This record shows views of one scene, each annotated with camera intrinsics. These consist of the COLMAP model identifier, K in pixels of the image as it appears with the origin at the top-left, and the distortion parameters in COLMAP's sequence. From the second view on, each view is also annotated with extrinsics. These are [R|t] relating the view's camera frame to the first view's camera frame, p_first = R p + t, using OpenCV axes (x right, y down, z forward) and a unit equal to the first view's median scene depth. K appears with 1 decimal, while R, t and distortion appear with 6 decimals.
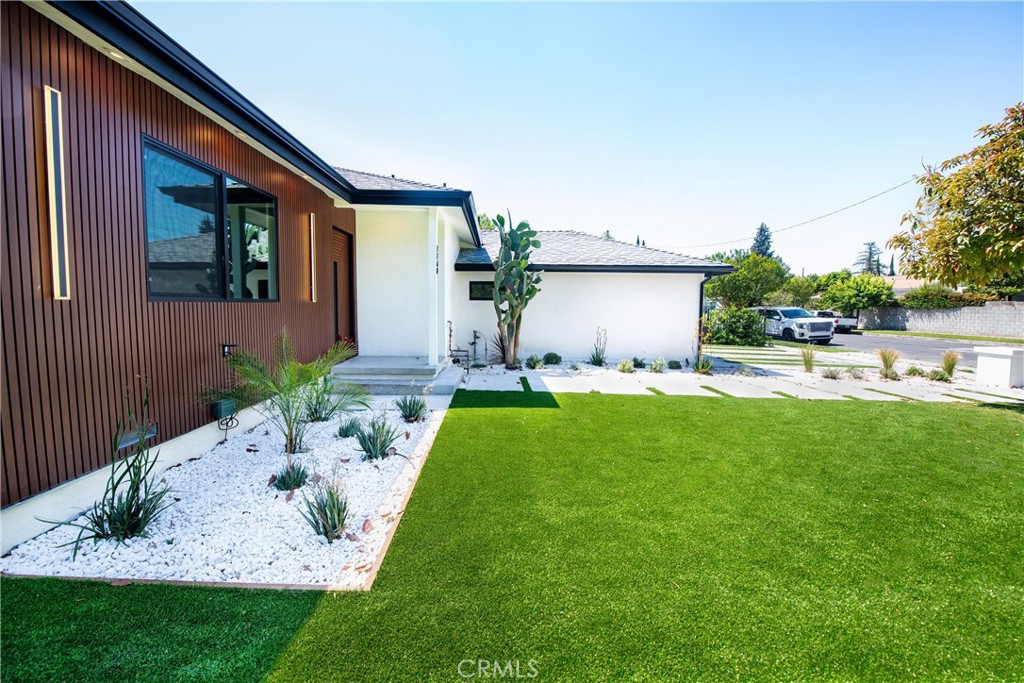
lens RADIAL K [[415.4, 0, 510.2], [0, 415.4, 329.9], [0, 0, 1]] dist [-0.015277, -0.000477]
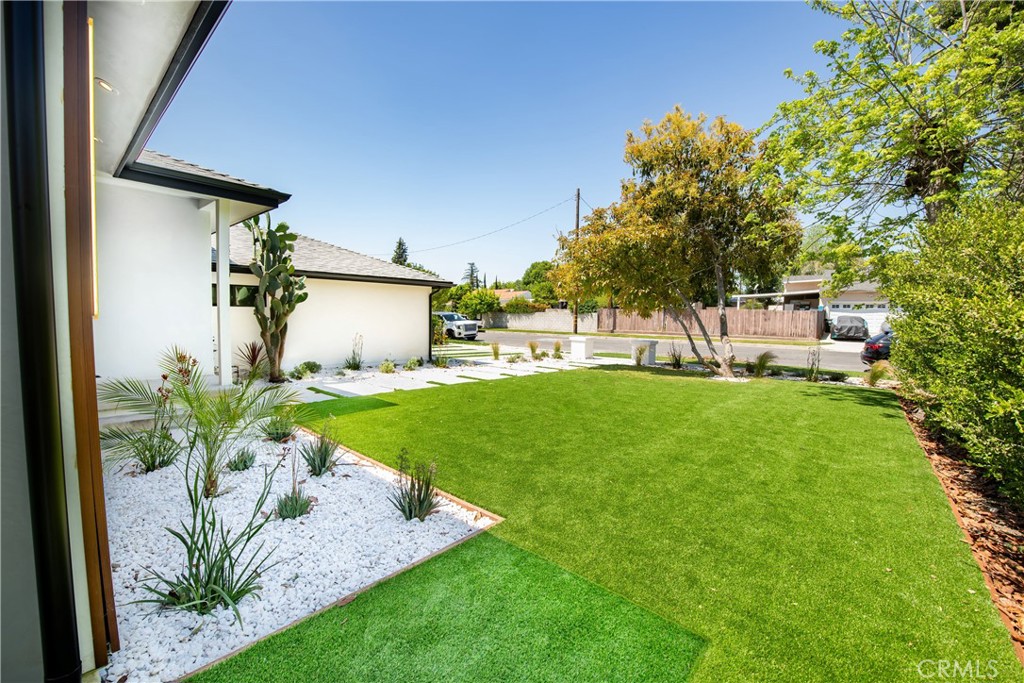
lens RADIAL K [[415.4, 0, 510.2], [0, 415.4, 329.9], [0, 0, 1]] dist [-0.015277, -0.000477]
pose [[0.675493, -0.028306, 0.736823, -0.281003], [0.034060, 0.999394, 0.007169, -0.008656], [-0.736580, 0.020253, 0.676047, -0.001806]]
